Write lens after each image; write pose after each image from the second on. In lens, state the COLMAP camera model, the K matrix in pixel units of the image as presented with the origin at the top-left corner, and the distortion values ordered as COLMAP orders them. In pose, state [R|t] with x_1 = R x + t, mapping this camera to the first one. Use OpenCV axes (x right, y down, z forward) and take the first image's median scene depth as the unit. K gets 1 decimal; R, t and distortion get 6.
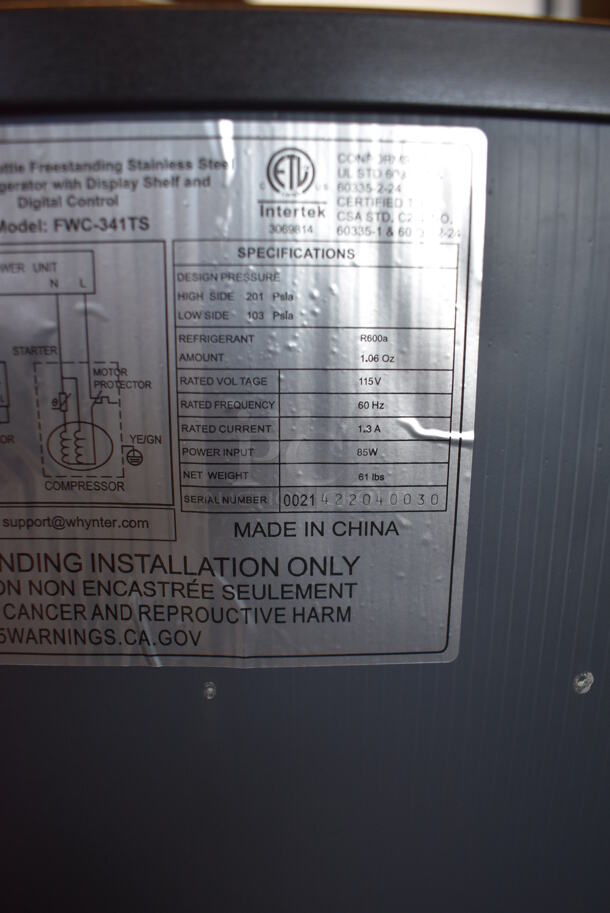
lens RADIAL K [[699.0, 0, 321.6], [0, 699.0, 454.1], [0, 0, 1]] dist [-0.092618, -0.000099]
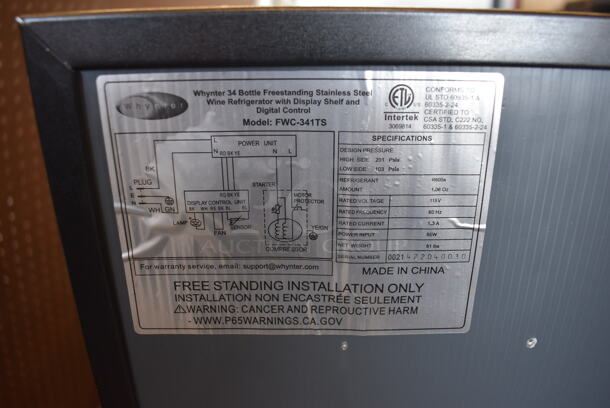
lens RADIAL K [[474.1, 0, 305.0], [0, 474.1, 204.0], [0, 0, 1]] dist [-0.079613, 0.004588]
pose [[0.999217, 0.002902, -0.039451, -0.245570], [0.002350, 0.991188, 0.132445, -0.271043], [0.039488, -0.132434, 0.990405, -0.333627]]
